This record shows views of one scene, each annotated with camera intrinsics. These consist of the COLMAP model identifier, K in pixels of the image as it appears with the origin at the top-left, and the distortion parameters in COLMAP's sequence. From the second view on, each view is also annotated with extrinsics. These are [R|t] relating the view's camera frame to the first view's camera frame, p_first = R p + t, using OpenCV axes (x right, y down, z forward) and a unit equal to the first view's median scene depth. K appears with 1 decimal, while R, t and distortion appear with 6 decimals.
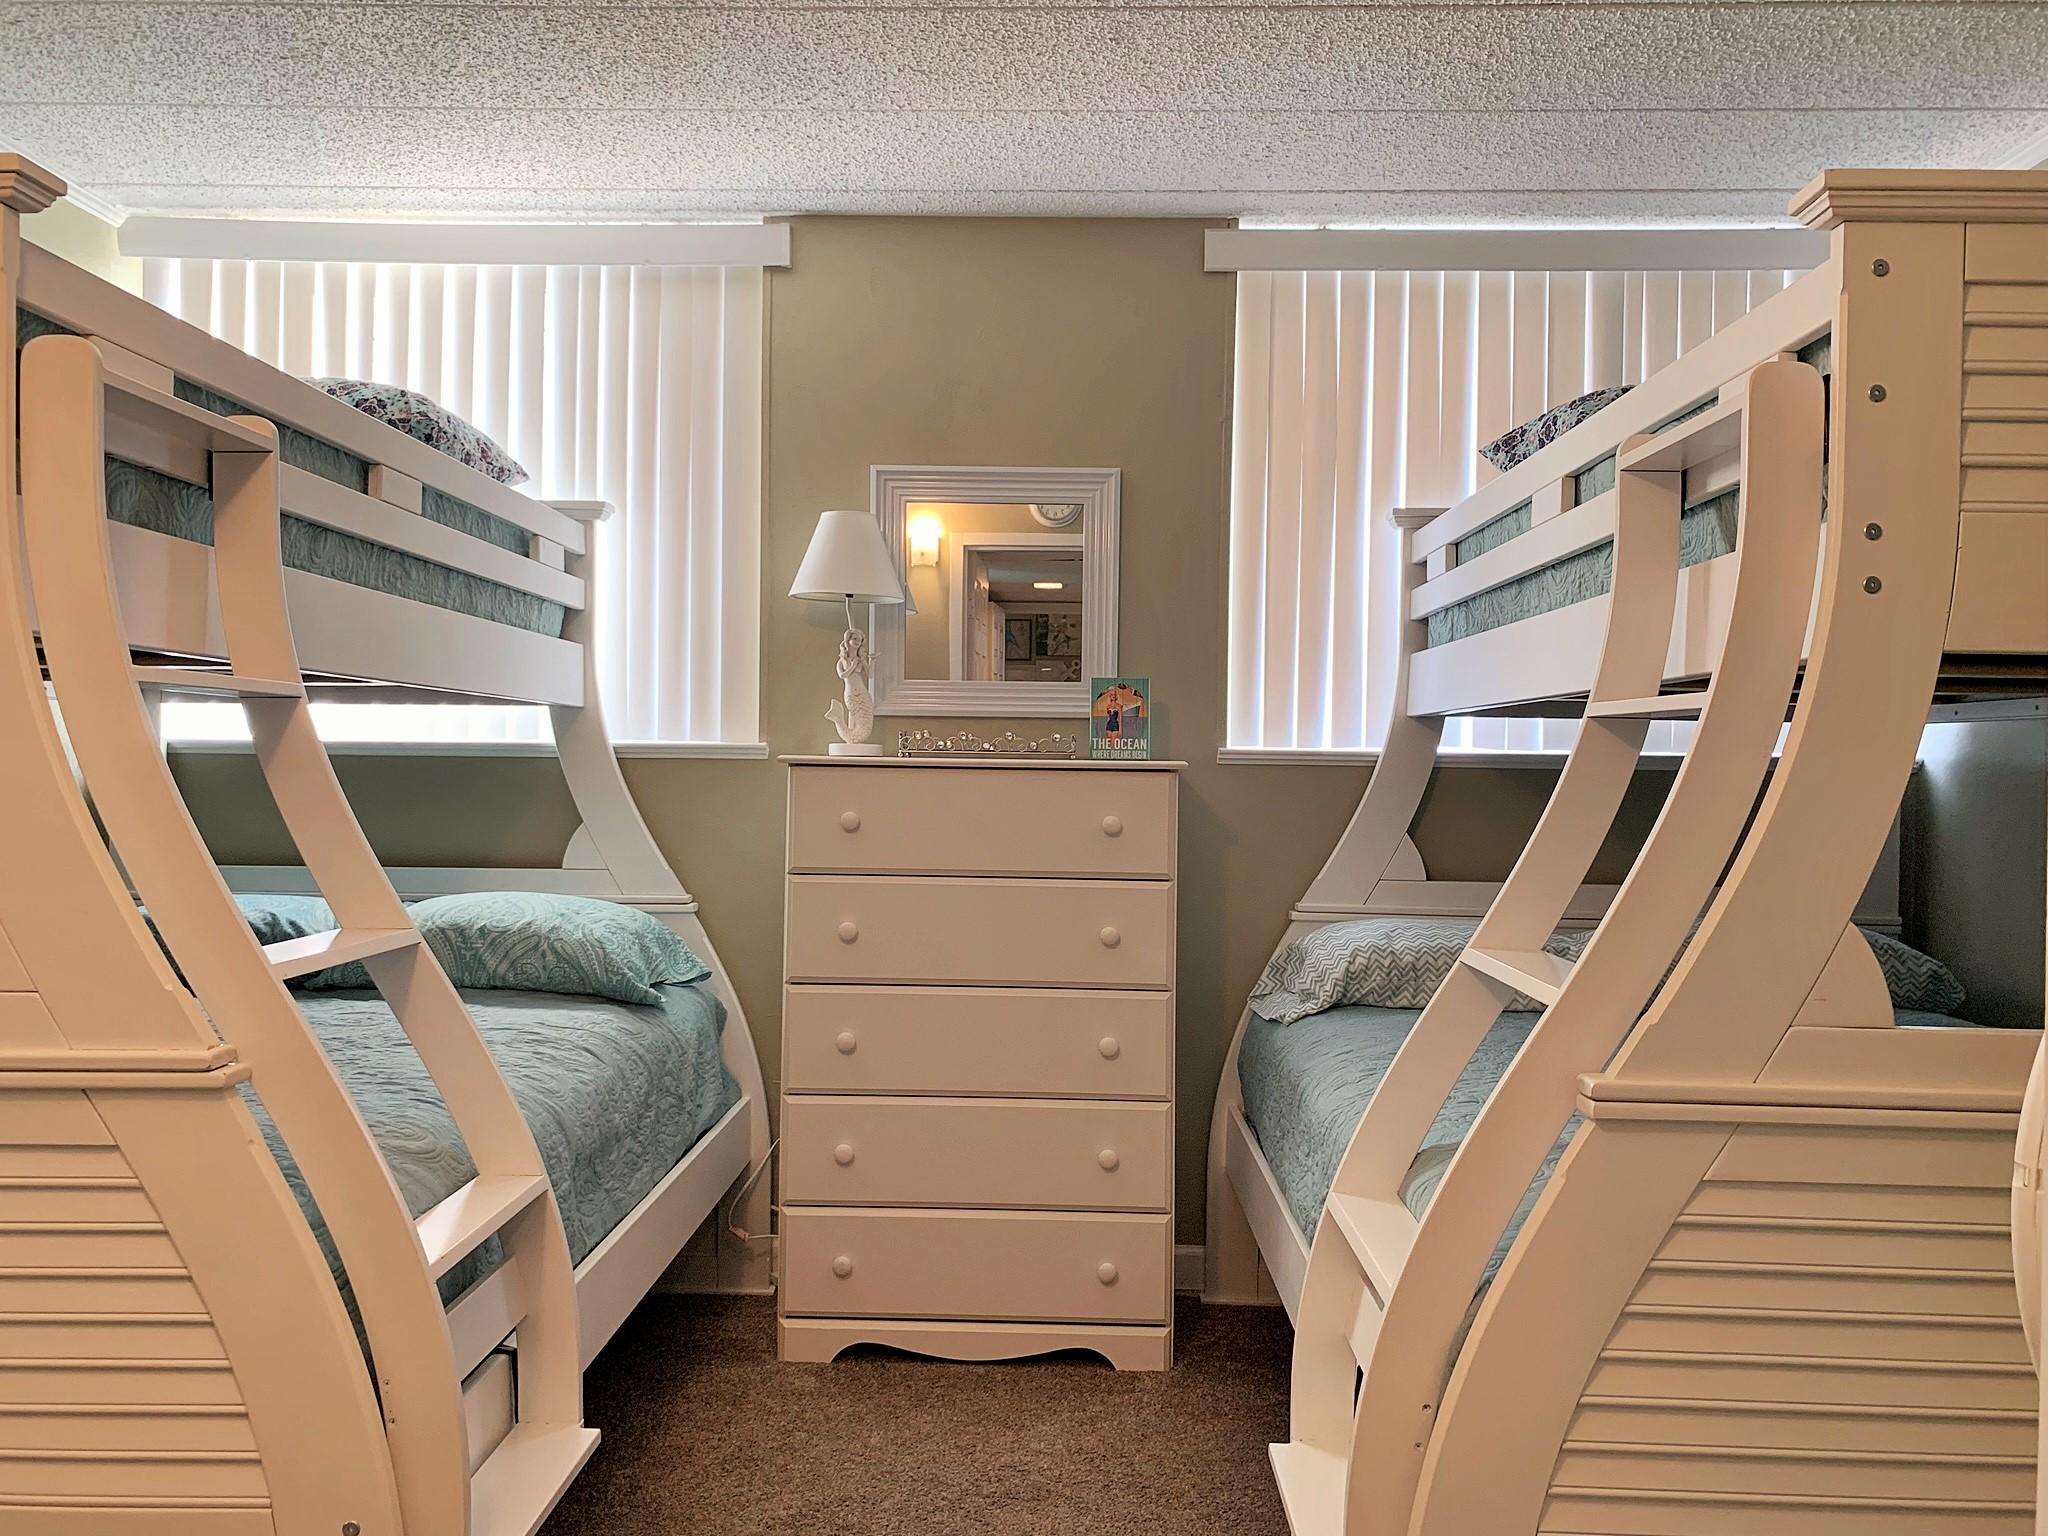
lens RADIAL K [[1582.3, 0, 1030.4], [0, 1582.3, 742.7], [0, 0, 1]] dist [0.045113, -0.039894]
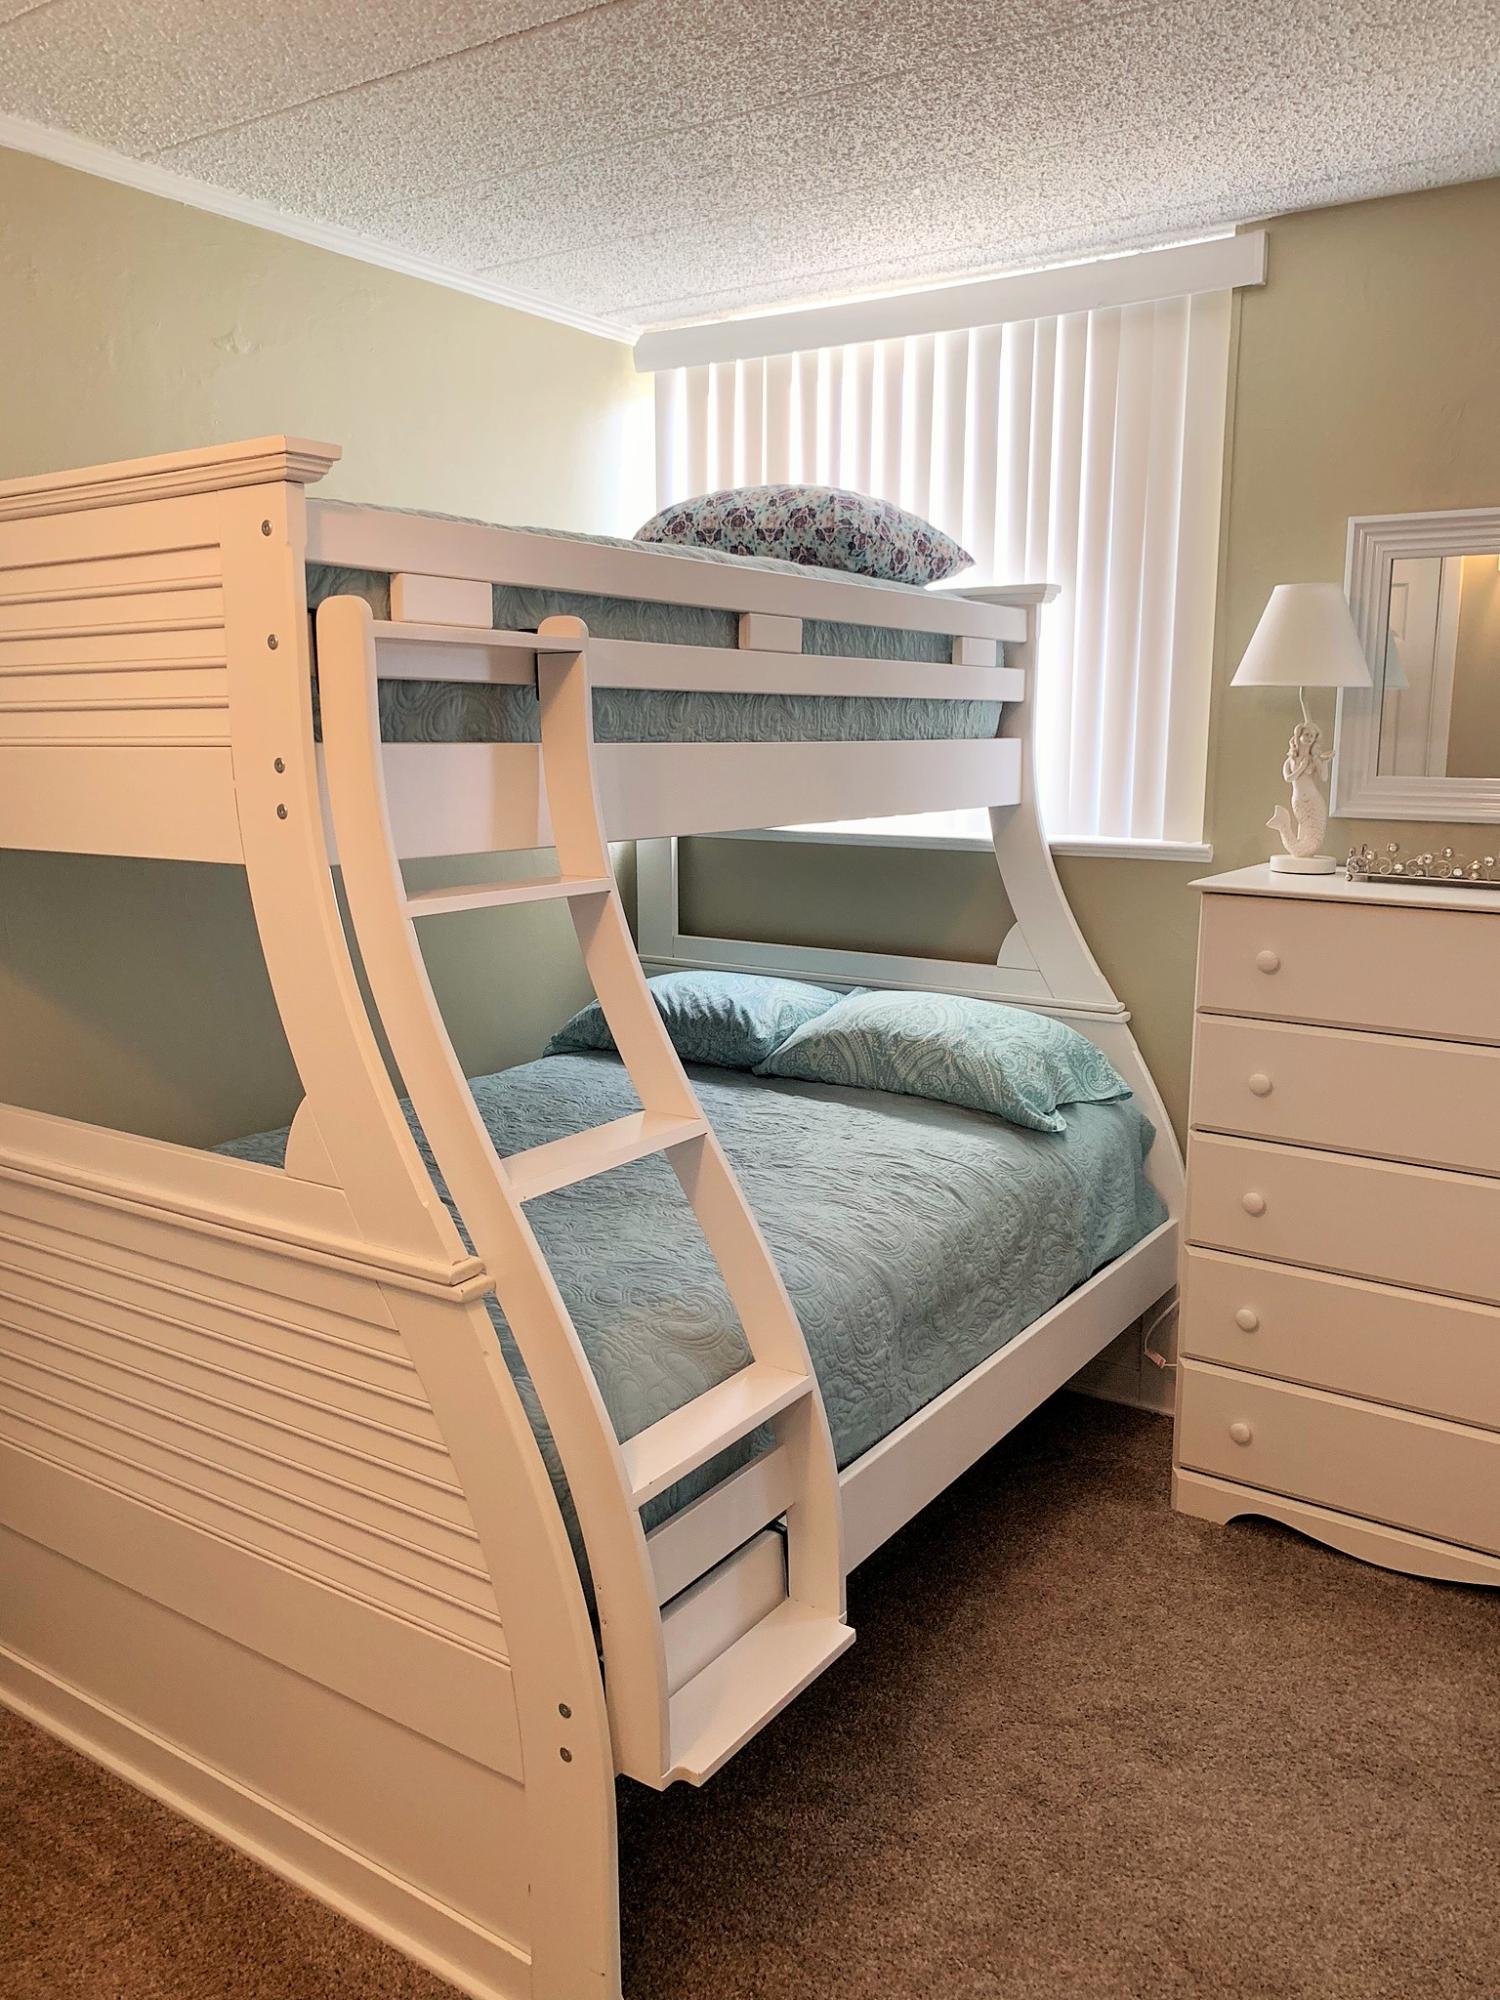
lens RADIAL K [[1545.2, 0, 733.8], [0, 1545.2, 977.9], [0, 0, 1]] dist [0.045113, -0.039894]
pose [[0.841565, 0.078846, -0.534370, 0.095728], [0.011264, 0.986512, 0.163300, -0.083236], [0.540038, -0.143447, 0.829326, 0.120096]]
